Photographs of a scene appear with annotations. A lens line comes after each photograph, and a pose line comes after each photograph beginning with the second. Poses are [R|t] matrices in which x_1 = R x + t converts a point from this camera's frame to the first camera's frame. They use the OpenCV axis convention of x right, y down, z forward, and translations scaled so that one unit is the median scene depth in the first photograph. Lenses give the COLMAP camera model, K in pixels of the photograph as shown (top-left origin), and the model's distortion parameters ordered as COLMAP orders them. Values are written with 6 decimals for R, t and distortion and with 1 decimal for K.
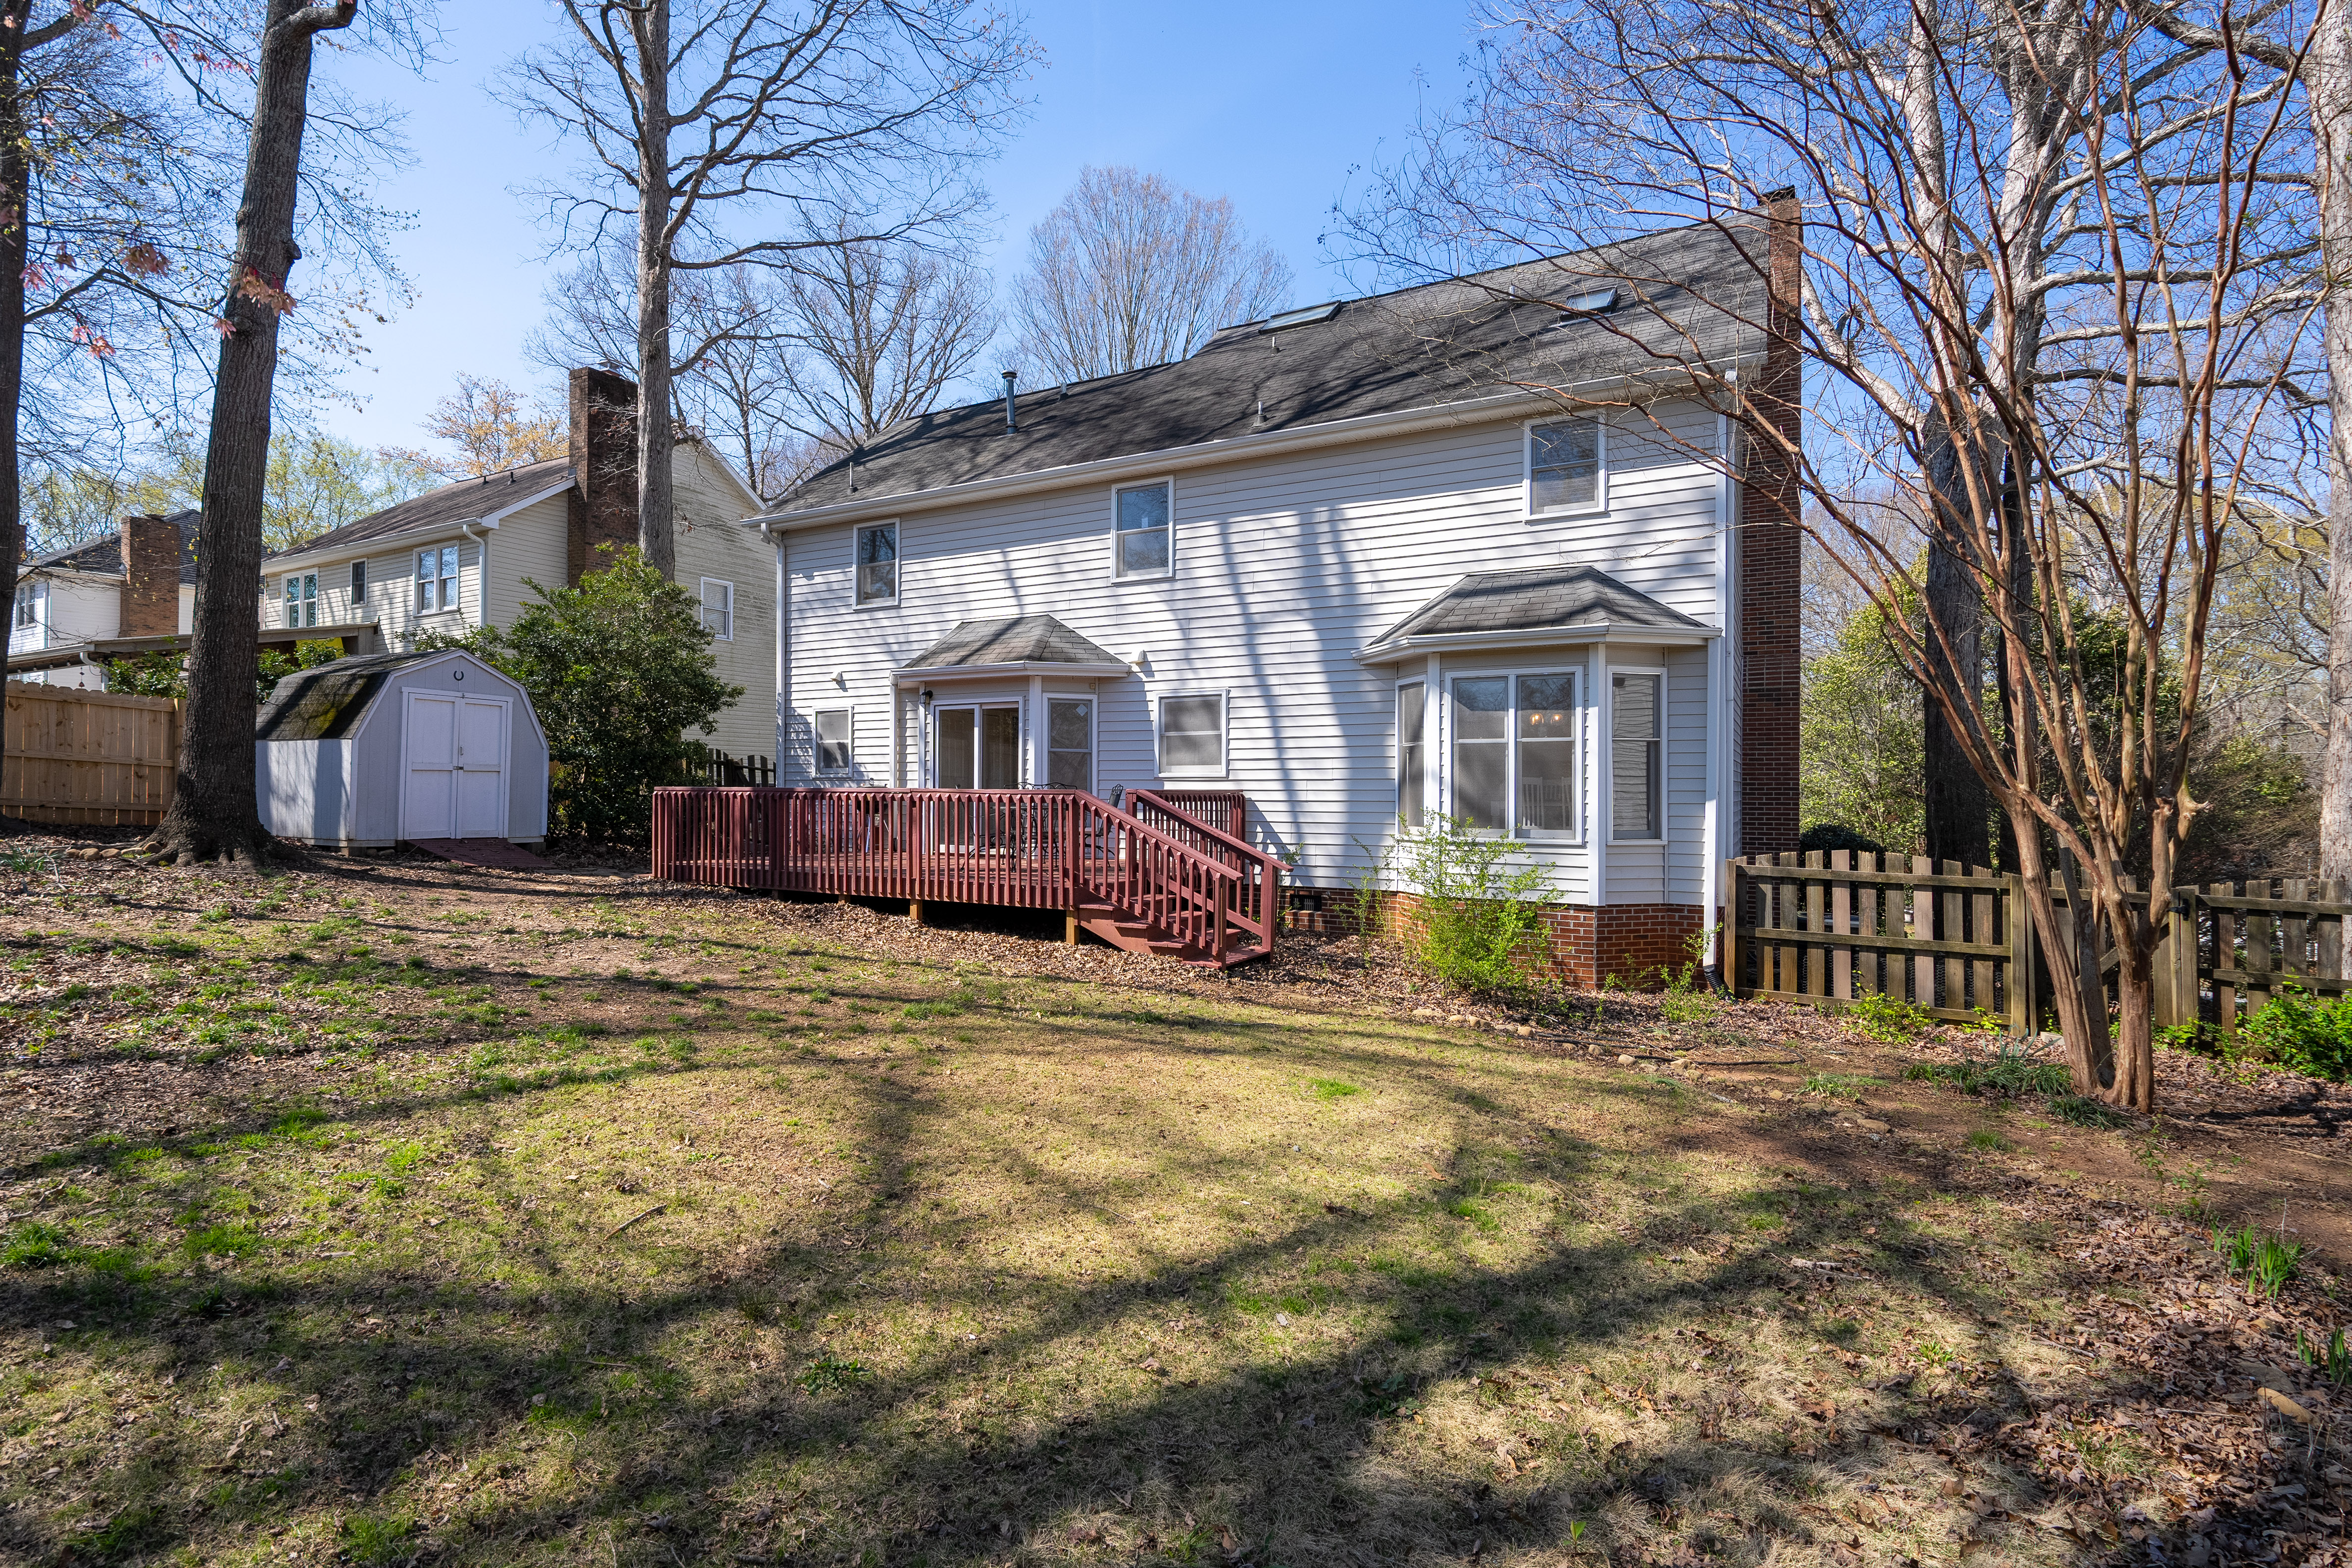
lens RADIAL K [[1077.3, 0, 1176.0], [0, 1077.3, 784.0], [0, 0, 1]] dist [0.002251, 0.000352]
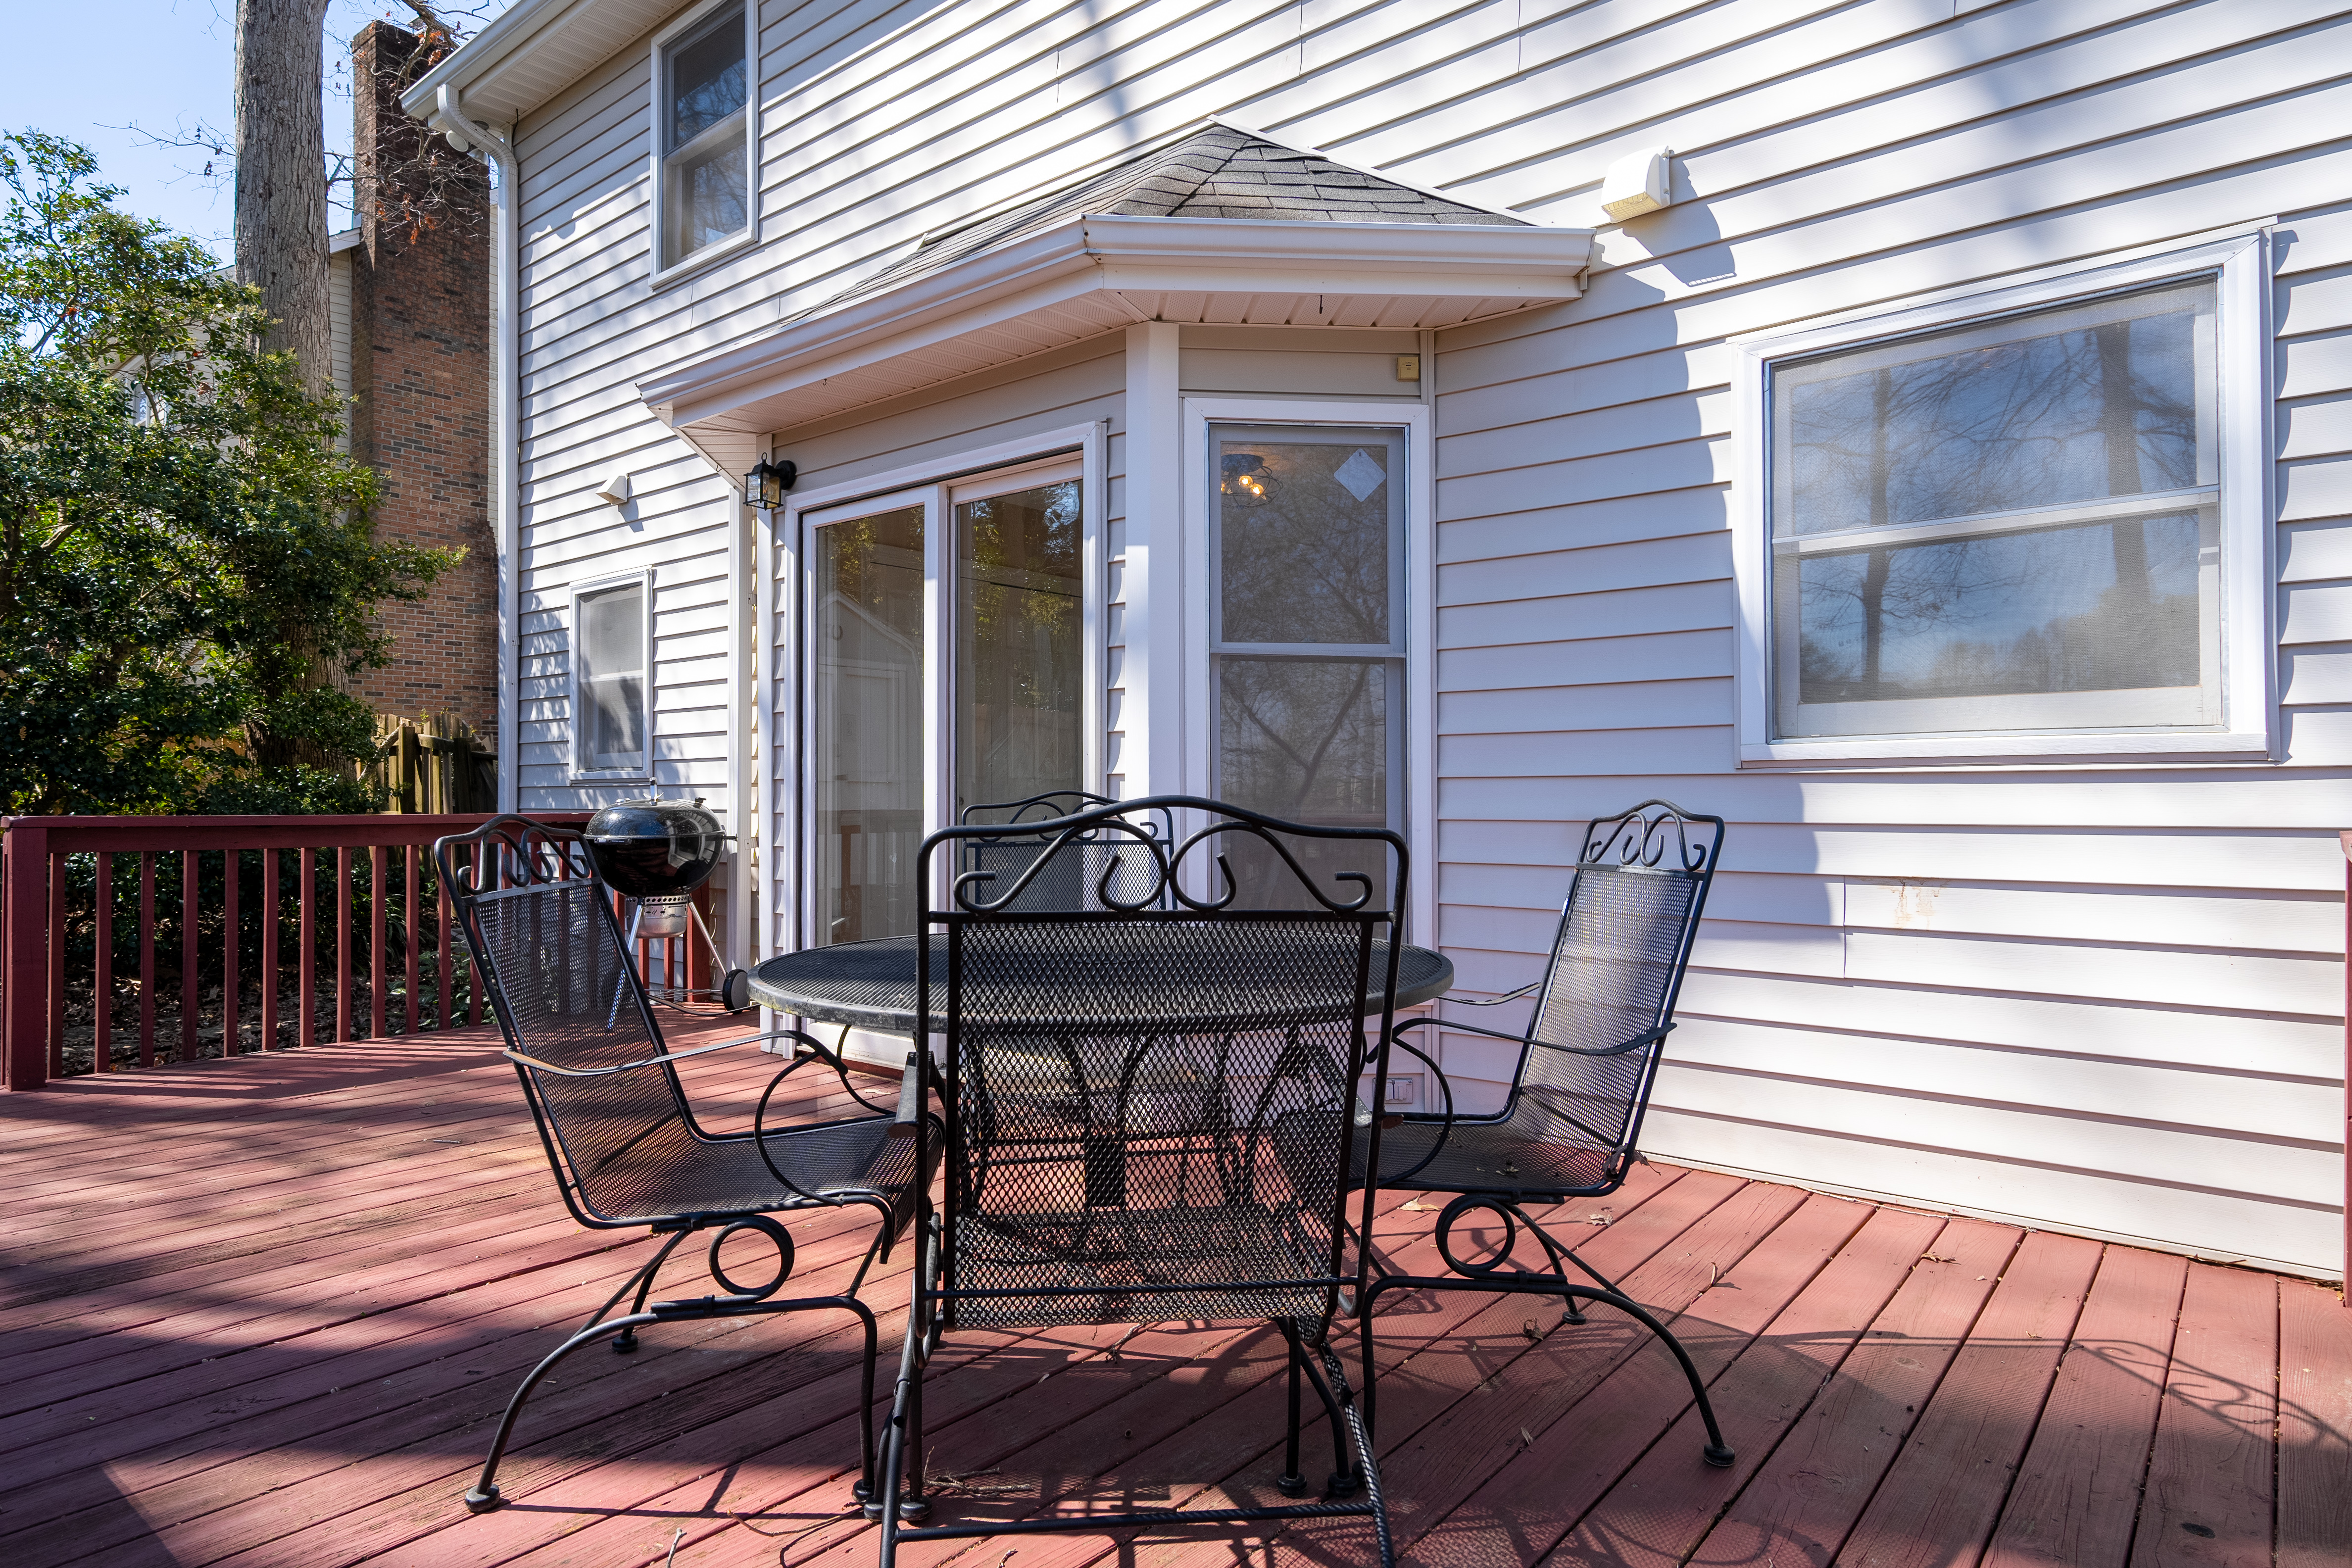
lens RADIAL K [[1333.5, 0, 1176.0], [0, 1333.5, 784.0], [0, 0, 1]] dist [0.000192, 0.000018]
pose [[0.986309, -0.000938, -0.164907, -0.076140], [-0.000181, 0.999977, -0.006767, -0.002081], [0.164910, 0.006704, 0.986286, 0.695245]]
